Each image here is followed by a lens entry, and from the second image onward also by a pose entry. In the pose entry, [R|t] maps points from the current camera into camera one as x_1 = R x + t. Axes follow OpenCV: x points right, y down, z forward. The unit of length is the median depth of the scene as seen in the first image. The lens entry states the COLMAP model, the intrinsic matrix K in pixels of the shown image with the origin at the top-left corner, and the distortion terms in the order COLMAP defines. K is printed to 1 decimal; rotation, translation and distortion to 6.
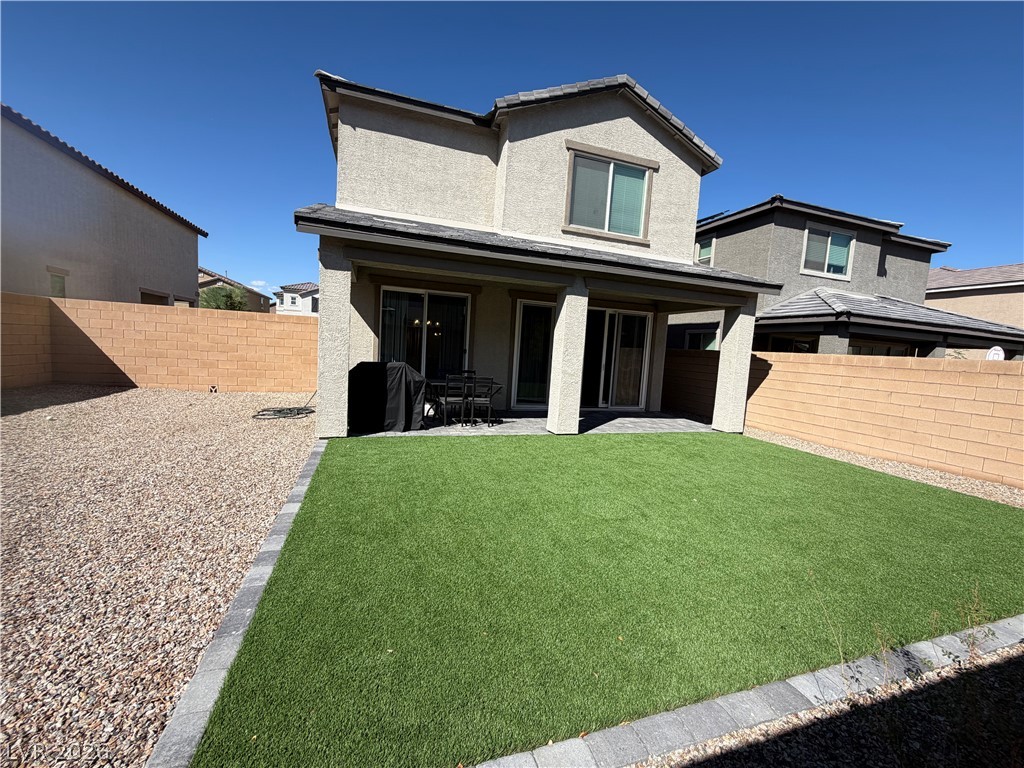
lens RADIAL K [[408.2, 0, 509.6], [0, 408.2, 384.0], [0, 0, 1]] dist [-0.000488, 0.000463]
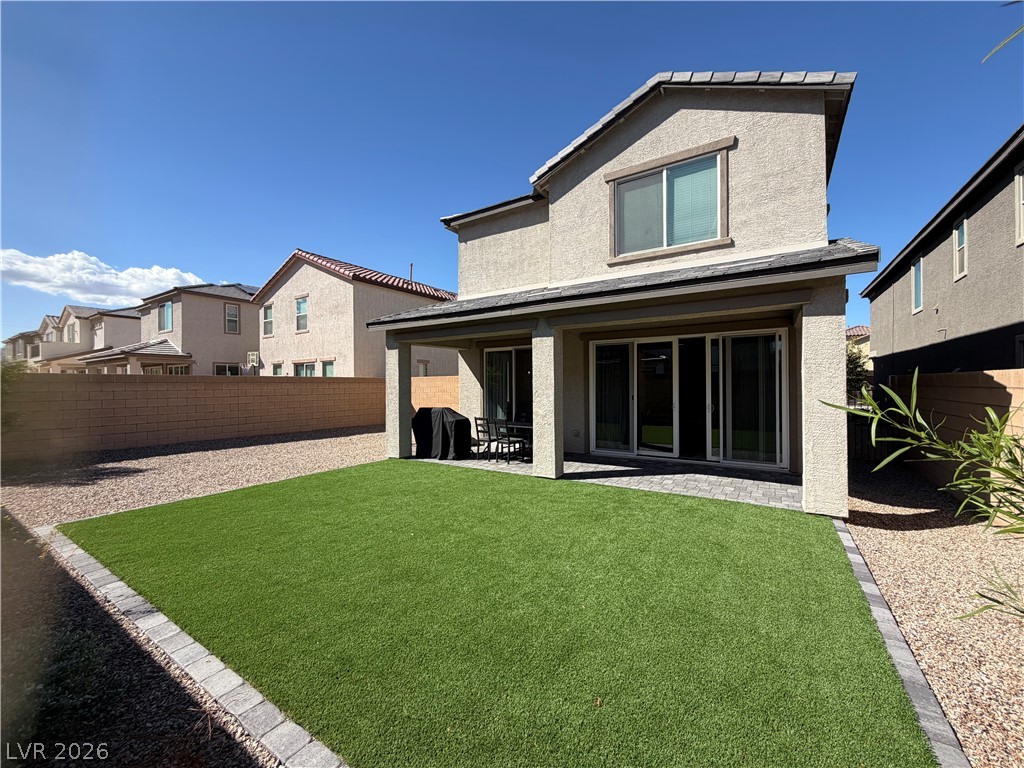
lens RADIAL K [[408.2, 0, 509.6], [0, 408.2, 384.0], [0, 0, 1]] dist [-0.000488, 0.000463]
pose [[0.620902, -0.068494, -0.780890, 0.697034], [-0.025939, 0.993835, -0.107797, 0.007302], [0.783459, 0.087187, 0.615298, 0.257880]]
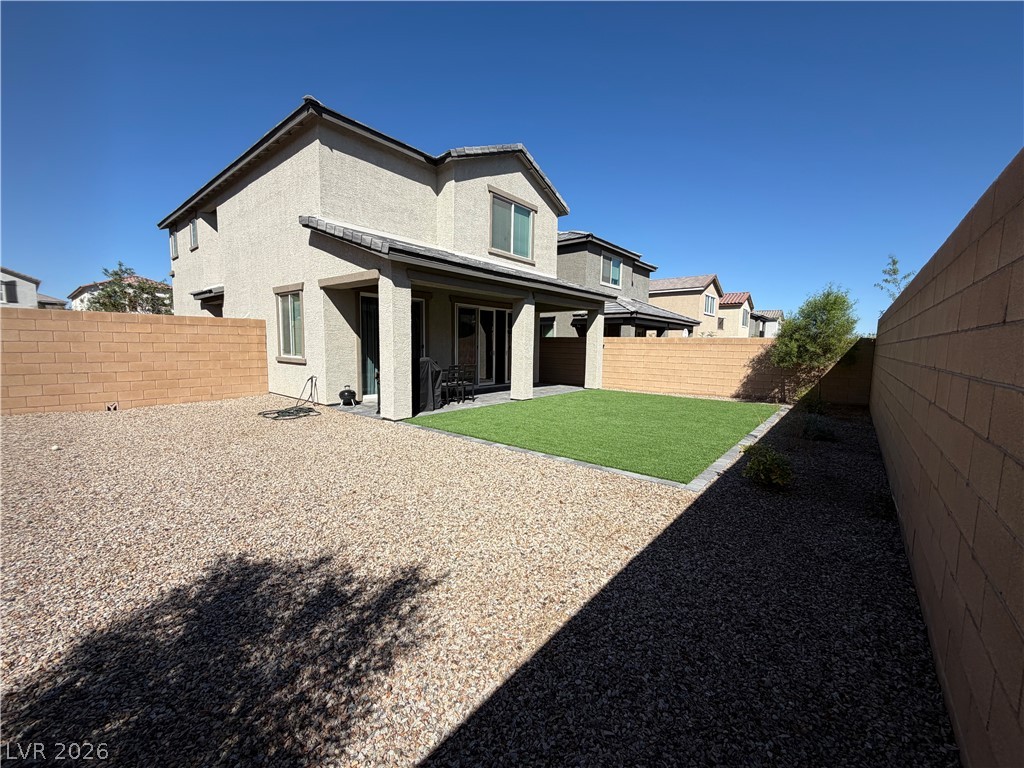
lens RADIAL K [[408.2, 0, 509.6], [0, 408.2, 384.0], [0, 0, 1]] dist [-0.000488, 0.000463]
pose [[0.850359, -0.099042, 0.516798, -0.537051], [0.083429, 0.995081, 0.053426, -0.012559], [-0.519547, -0.002316, 0.854439, -0.174304]]
